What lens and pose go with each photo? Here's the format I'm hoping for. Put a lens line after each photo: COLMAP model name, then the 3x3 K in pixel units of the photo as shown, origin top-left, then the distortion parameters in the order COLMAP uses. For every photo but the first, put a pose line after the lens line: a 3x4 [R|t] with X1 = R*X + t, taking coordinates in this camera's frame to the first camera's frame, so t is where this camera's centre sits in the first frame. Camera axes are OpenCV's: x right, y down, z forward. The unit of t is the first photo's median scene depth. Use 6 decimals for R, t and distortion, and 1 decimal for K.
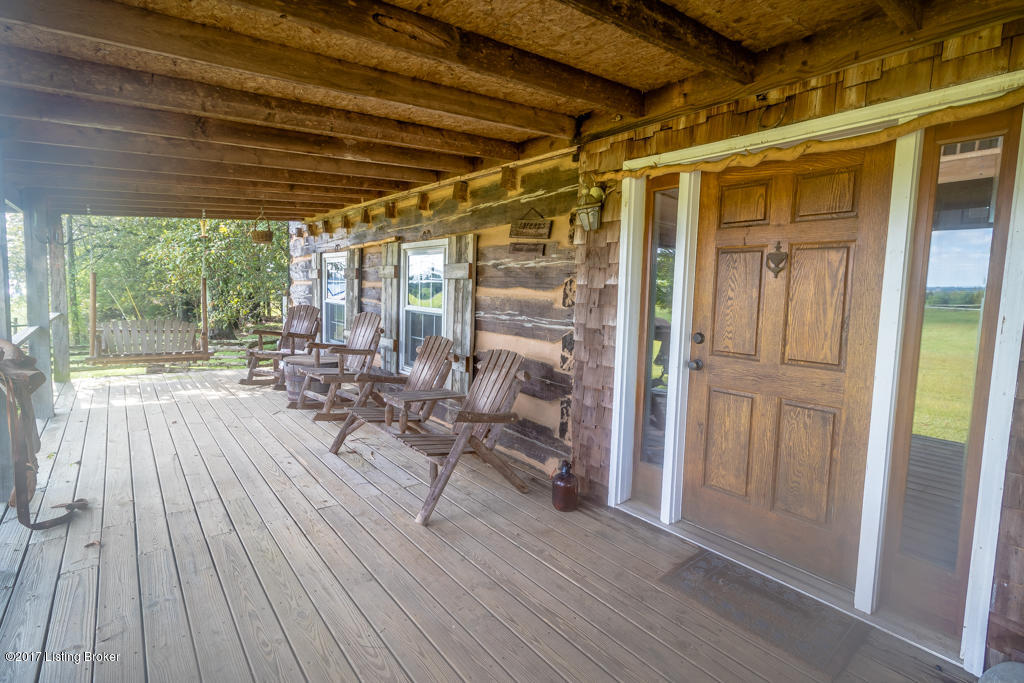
lens RADIAL K [[488.6, 0, 515.5], [0, 488.6, 328.7], [0, 0, 1]] dist [0.000053, -0.000105]
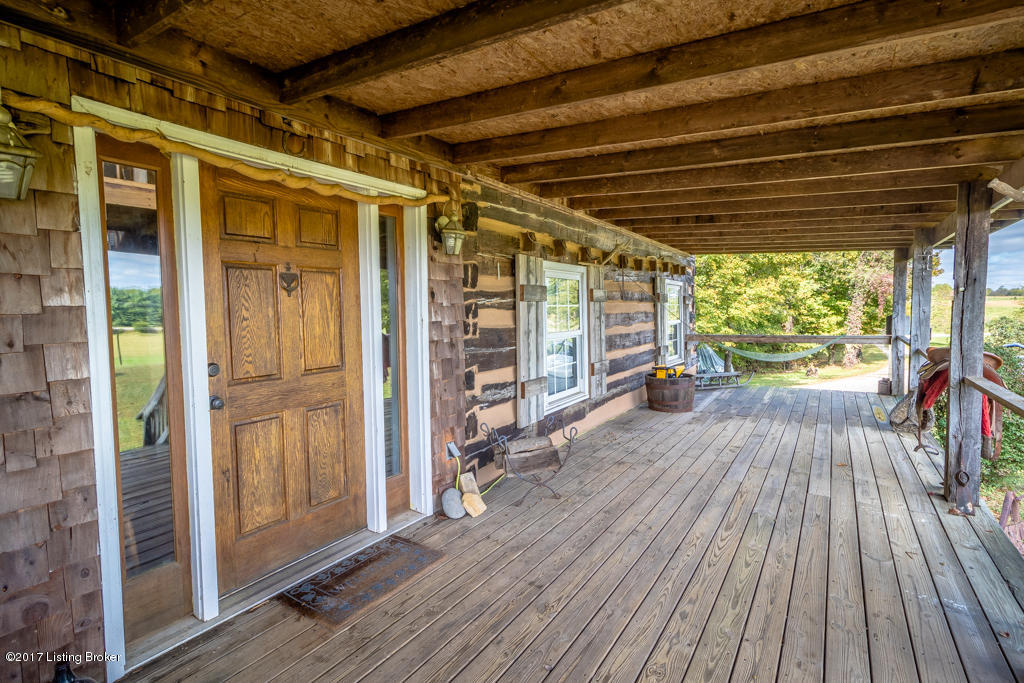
lens RADIAL K [[488.6, 0, 515.5], [0, 488.6, 328.7], [0, 0, 1]] dist [0.000053, -0.000105]
pose [[-0.304907, -0.065572, 0.950122, -0.609372], [0.082360, 0.992074, 0.094897, -0.093491], [-0.948814, 0.107187, -0.297090, 0.842369]]
